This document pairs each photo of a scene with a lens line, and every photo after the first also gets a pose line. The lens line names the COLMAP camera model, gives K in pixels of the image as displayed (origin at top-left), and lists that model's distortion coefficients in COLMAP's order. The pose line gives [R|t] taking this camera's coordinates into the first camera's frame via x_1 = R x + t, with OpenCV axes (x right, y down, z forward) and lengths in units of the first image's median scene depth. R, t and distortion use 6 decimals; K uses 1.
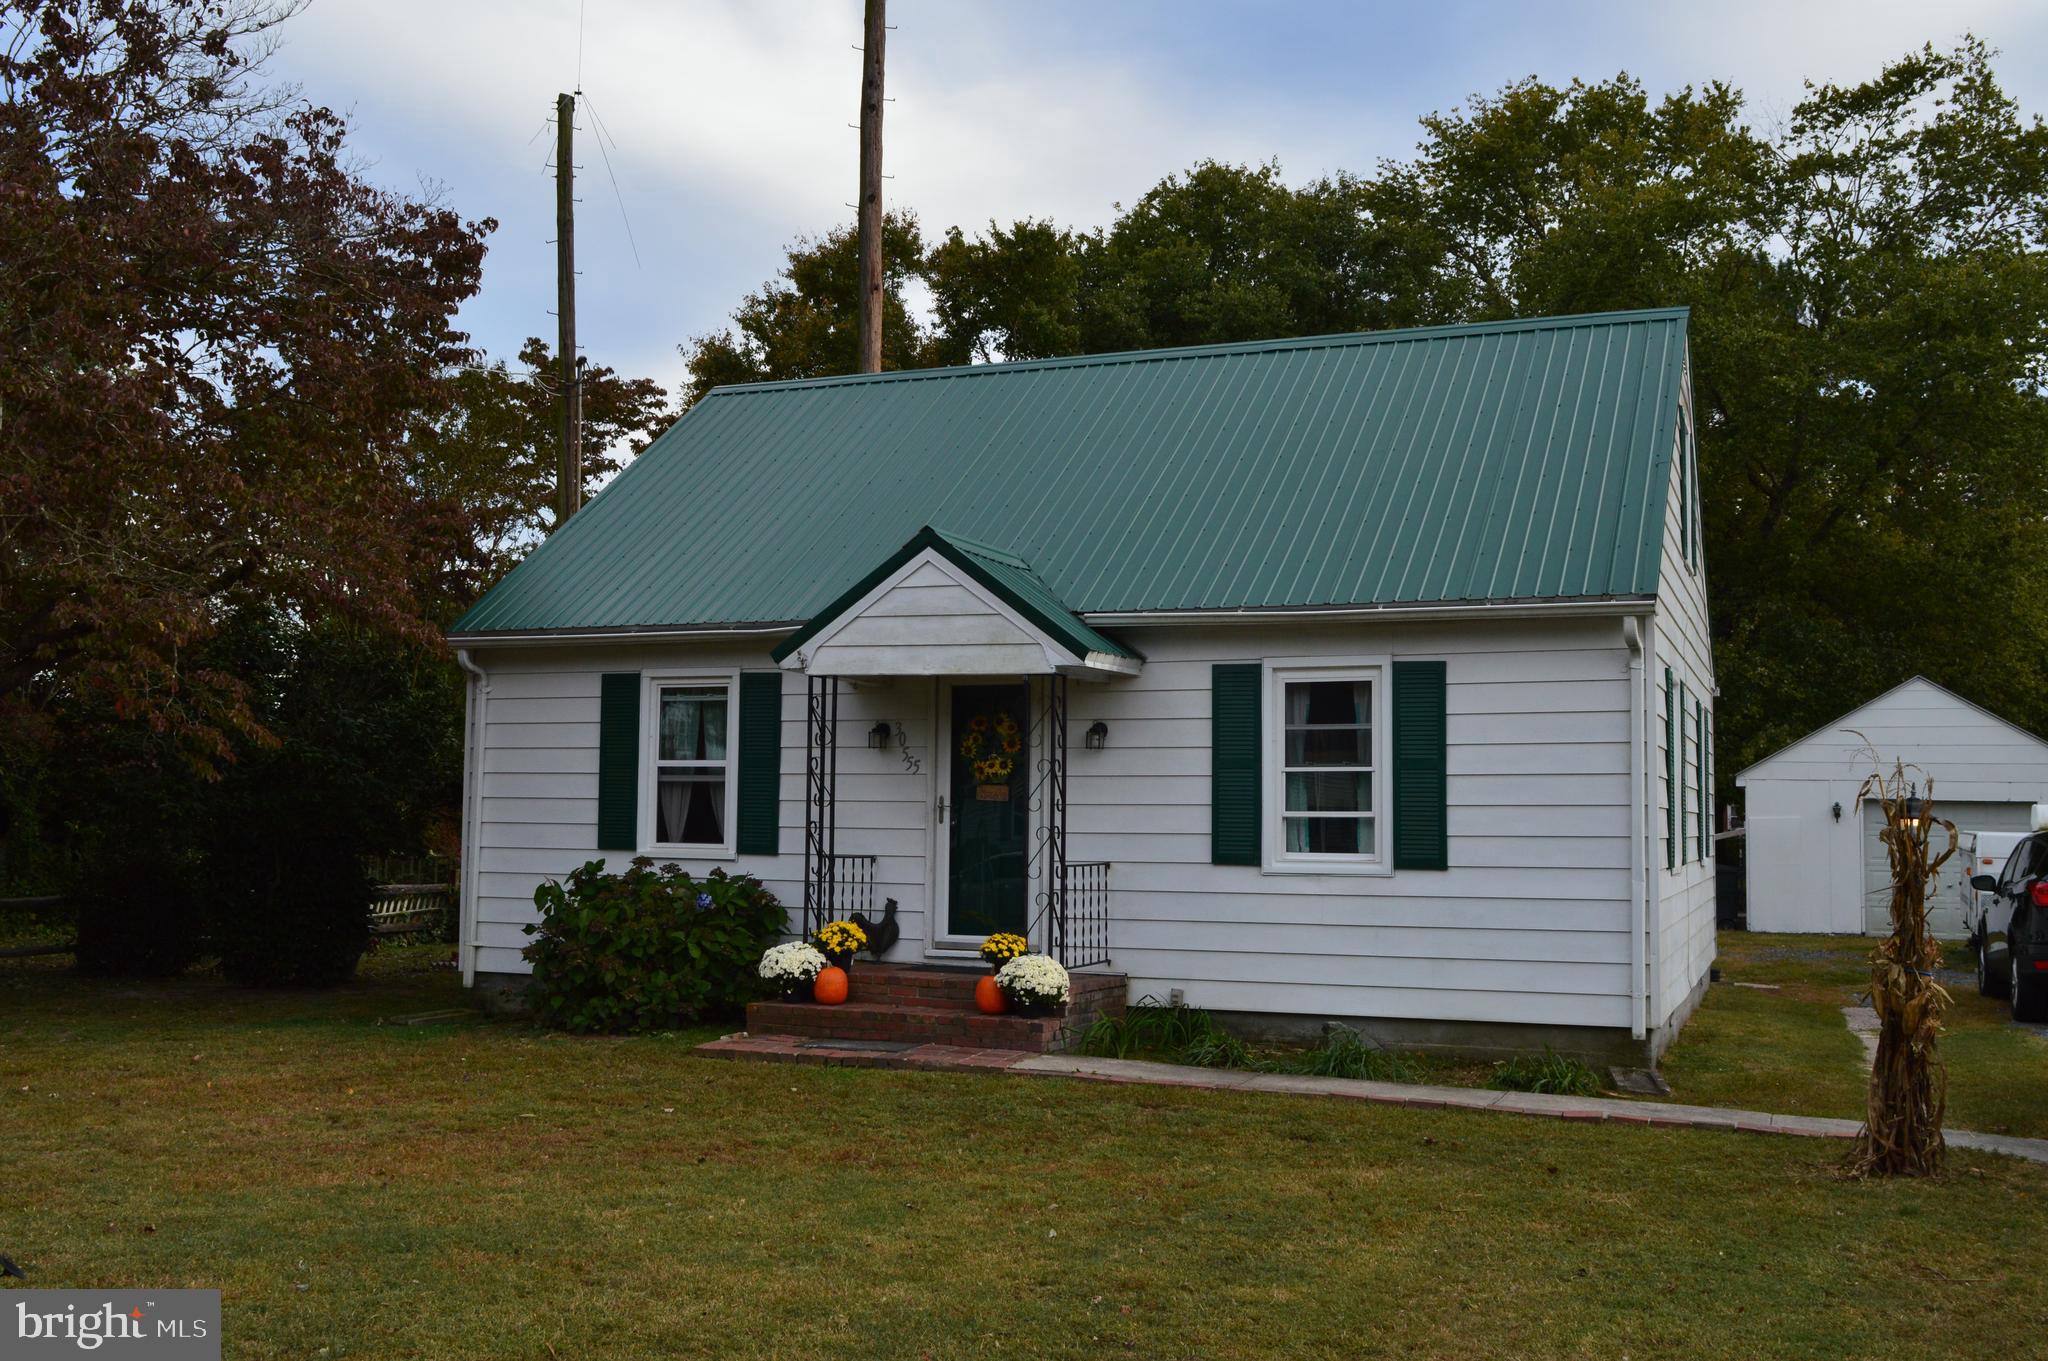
lens RADIAL K [[1932.2, 0, 1019.8], [0, 1932.2, 689.0], [0, 0, 1]] dist [-0.004393, 0.000000]
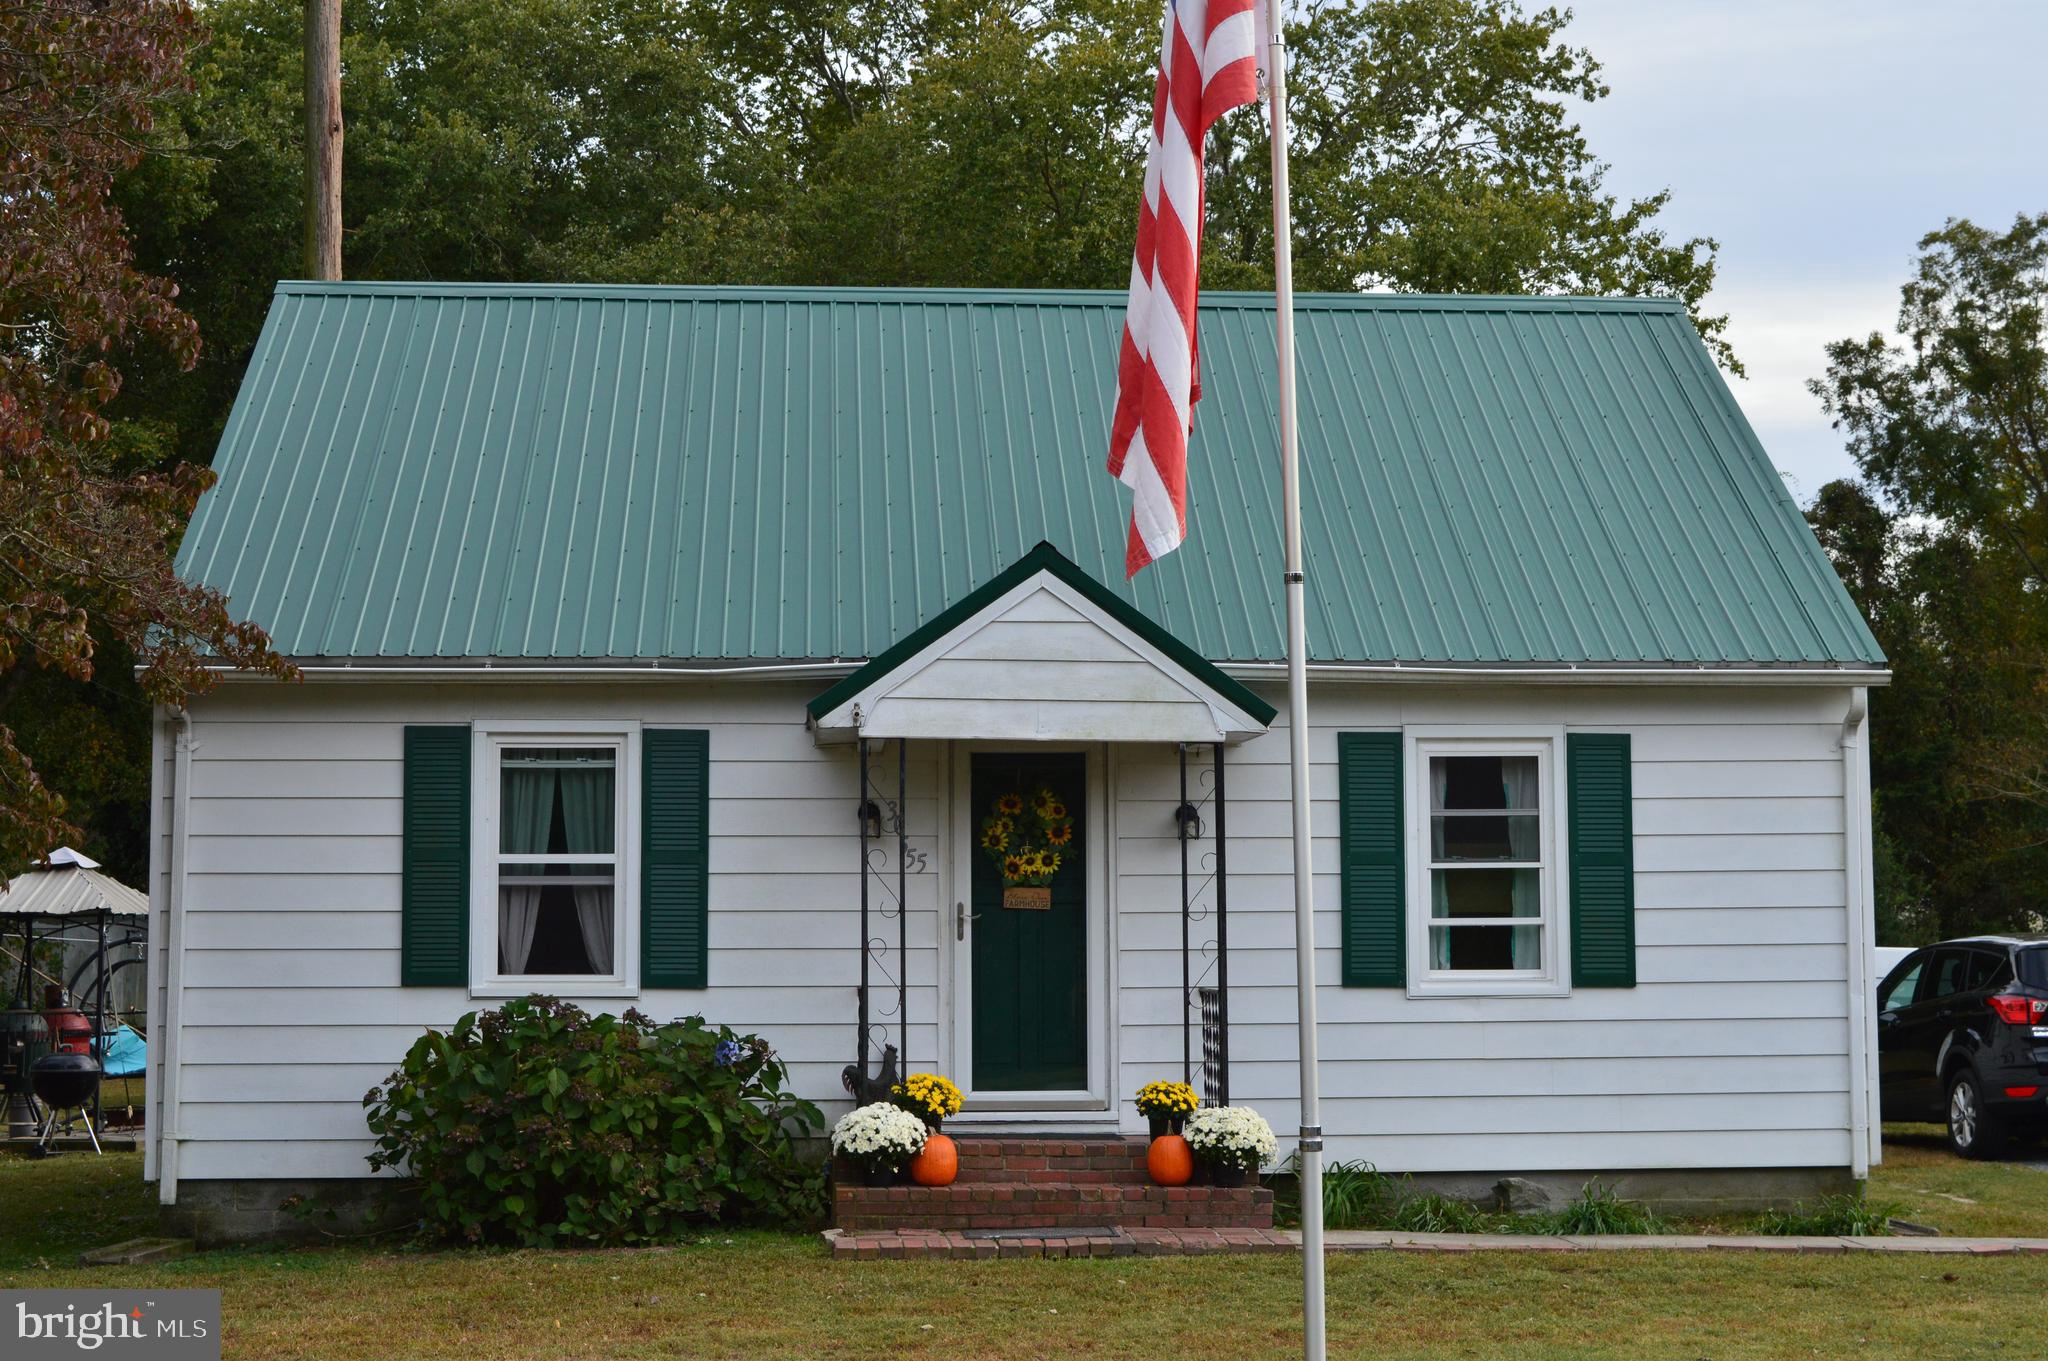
lens RADIAL K [[3171.2, 0, 1028.2], [0, 3171.2, 676.3], [0, 0, 1]] dist [-0.013570, 0.000000]
pose [[0.898507, 0.025302, 0.438229, -0.579925], [-0.016102, 0.999565, -0.024698, -0.001398], [-0.438663, 0.015135, 0.898524, -0.099523]]
